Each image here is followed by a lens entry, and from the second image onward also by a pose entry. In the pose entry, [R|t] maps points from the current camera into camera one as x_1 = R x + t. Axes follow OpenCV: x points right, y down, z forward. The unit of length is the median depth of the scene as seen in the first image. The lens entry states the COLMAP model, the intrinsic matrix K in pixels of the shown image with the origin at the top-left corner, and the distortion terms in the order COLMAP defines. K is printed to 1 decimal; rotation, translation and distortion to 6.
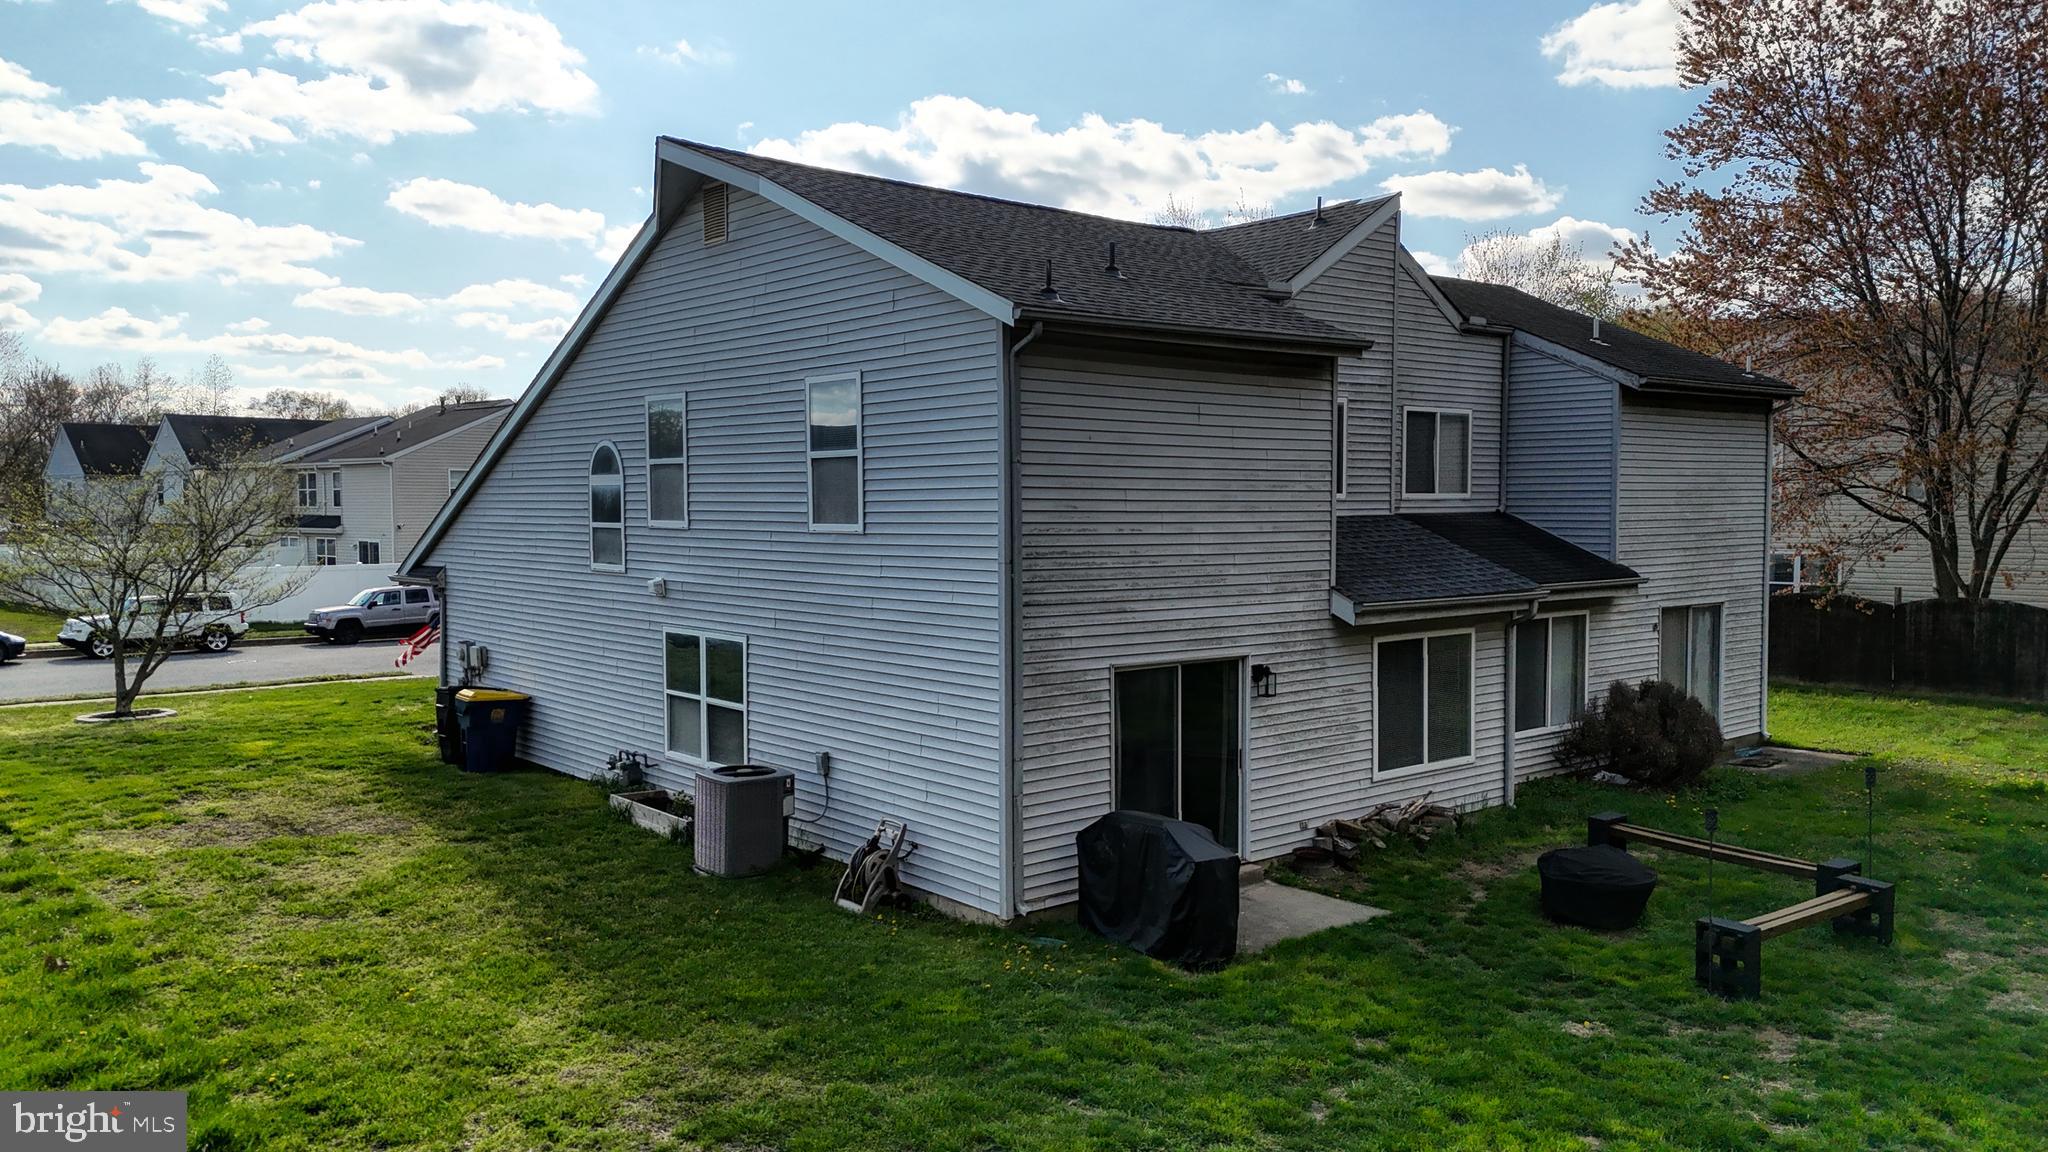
lens RADIAL K [[1518.7, 0, 1031.5], [0, 1518.7, 570.9], [0, 0, 1]] dist [0.059451, -0.055438]
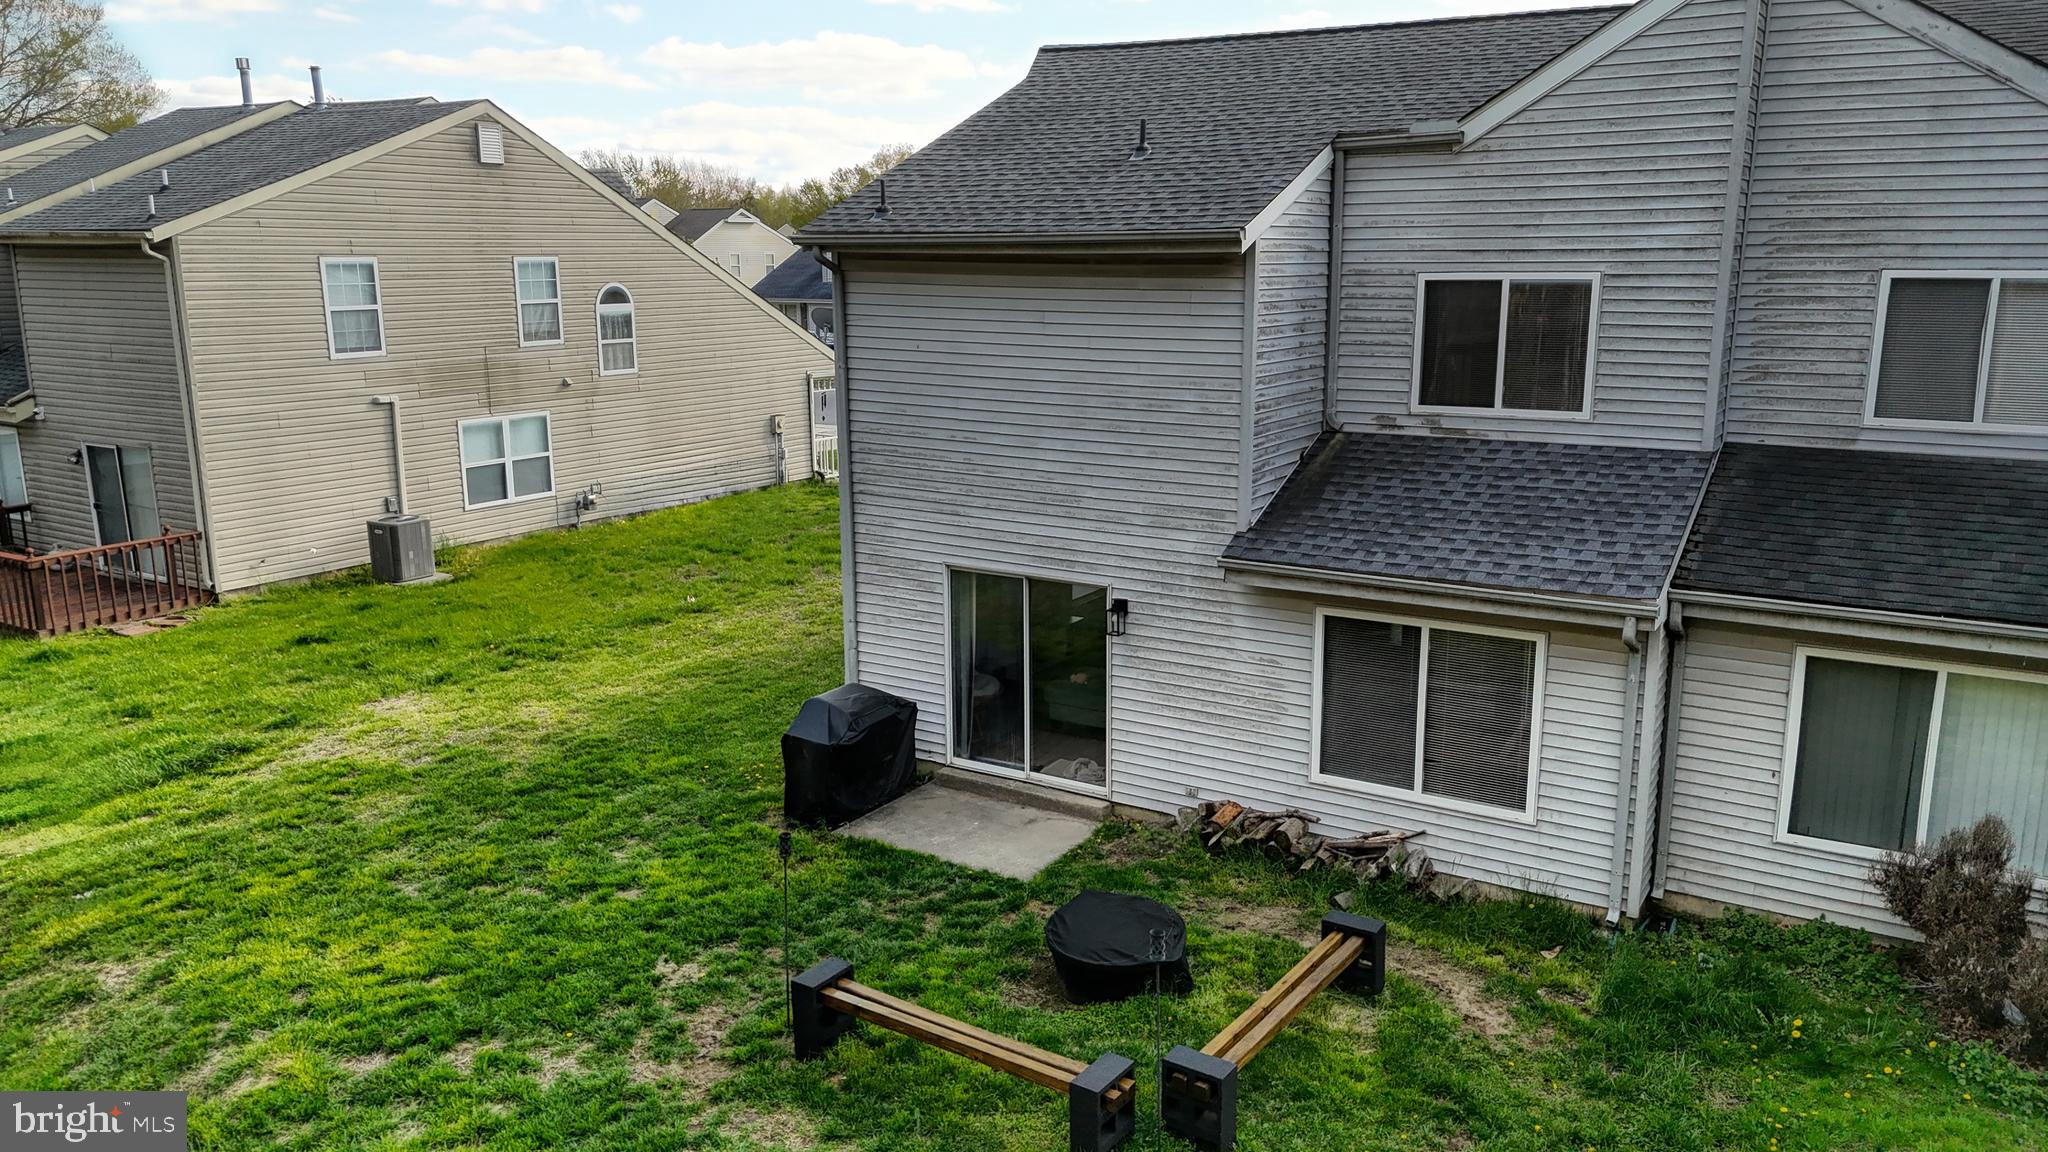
lens RADIAL K [[1518.7, 0, 1025.5], [0, 1518.7, 583.9], [0, 0, 1]] dist [0.059451, -0.055438]
pose [[0.296336, 0.209705, -0.931777, 0.965208], [-0.038545, 0.977429, 0.207720, -0.132744], [0.954306, -0.025639, 0.297731, 0.660867]]
